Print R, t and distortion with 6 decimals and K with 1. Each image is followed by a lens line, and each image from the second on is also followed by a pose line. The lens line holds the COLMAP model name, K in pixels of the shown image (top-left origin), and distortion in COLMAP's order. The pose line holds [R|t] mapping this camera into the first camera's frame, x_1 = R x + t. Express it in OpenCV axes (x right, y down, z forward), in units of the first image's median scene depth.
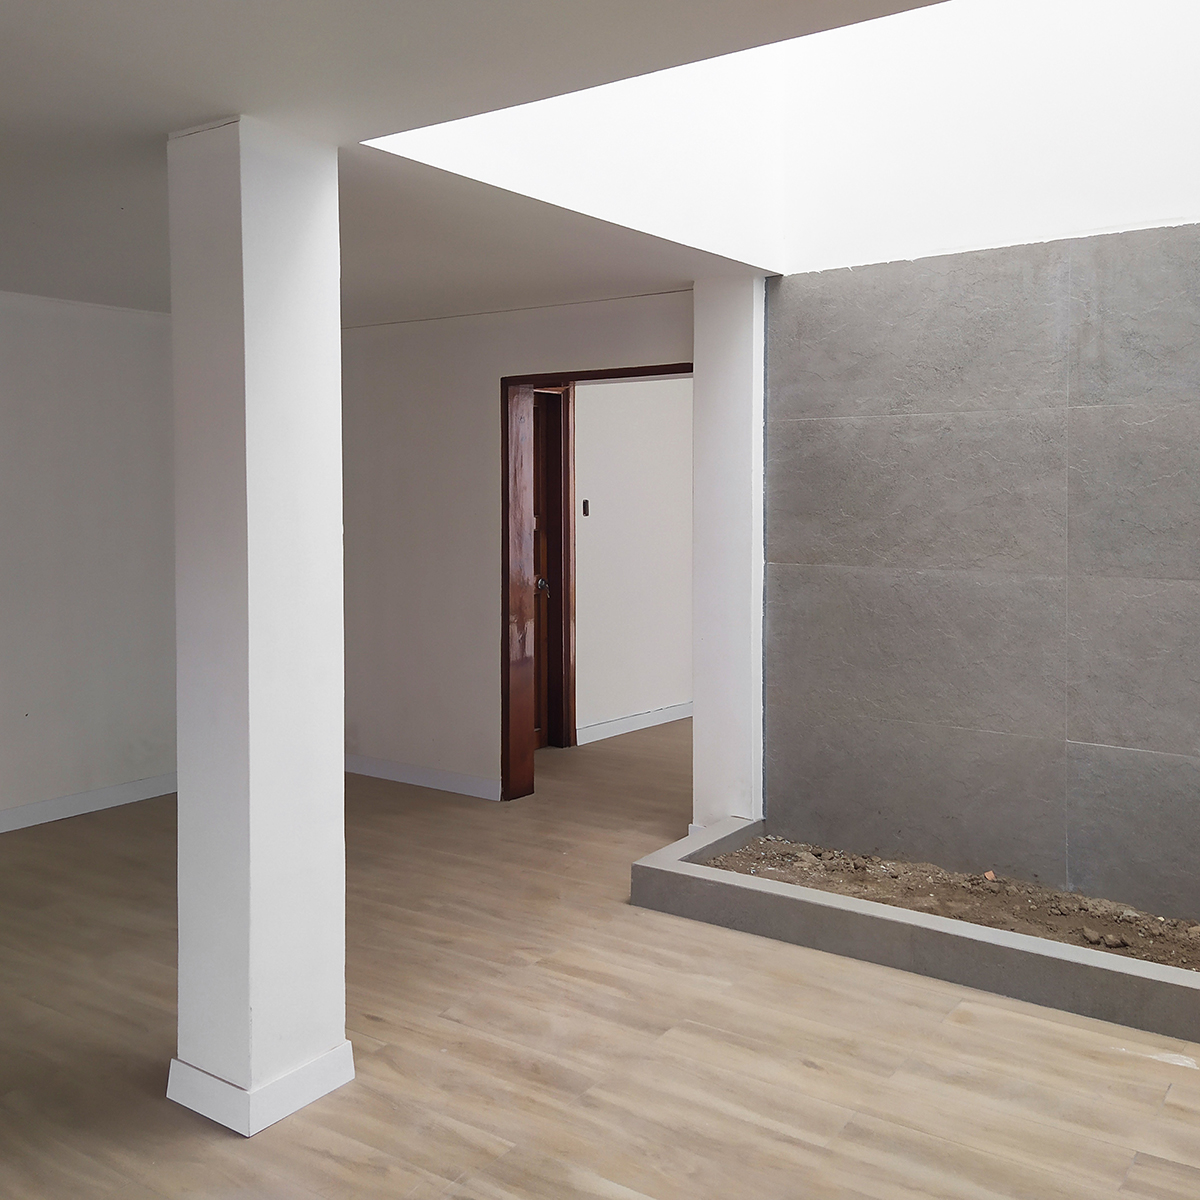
lens RADIAL K [[1206.7, 0, 600.0], [0, 1206.7, 600.0], [0, 0, 1]] dist [0.079883, -0.104869]
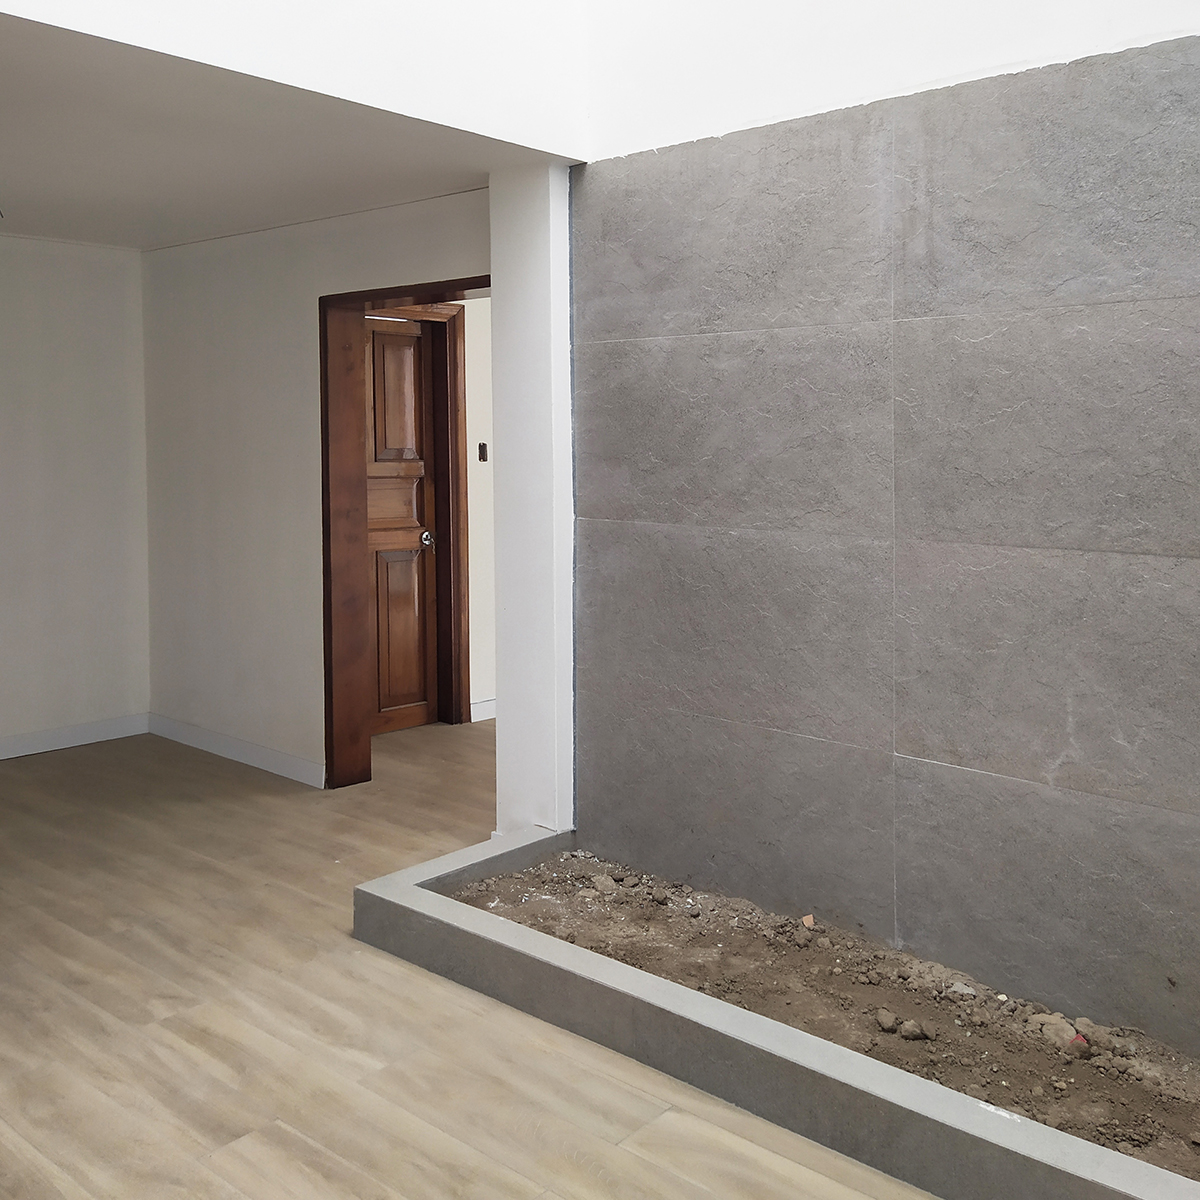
lens RADIAL K [[1213.1, 0, 600.6], [0, 1213.1, 549.3], [0, 0, 1]] dist [0.082762, -0.121304]
pose [[0.994234, 0.017403, -0.105806, 0.275137], [-0.017727, 0.999841, -0.002123, -0.008834], [0.105752, 0.003986, 0.994385, 0.210174]]
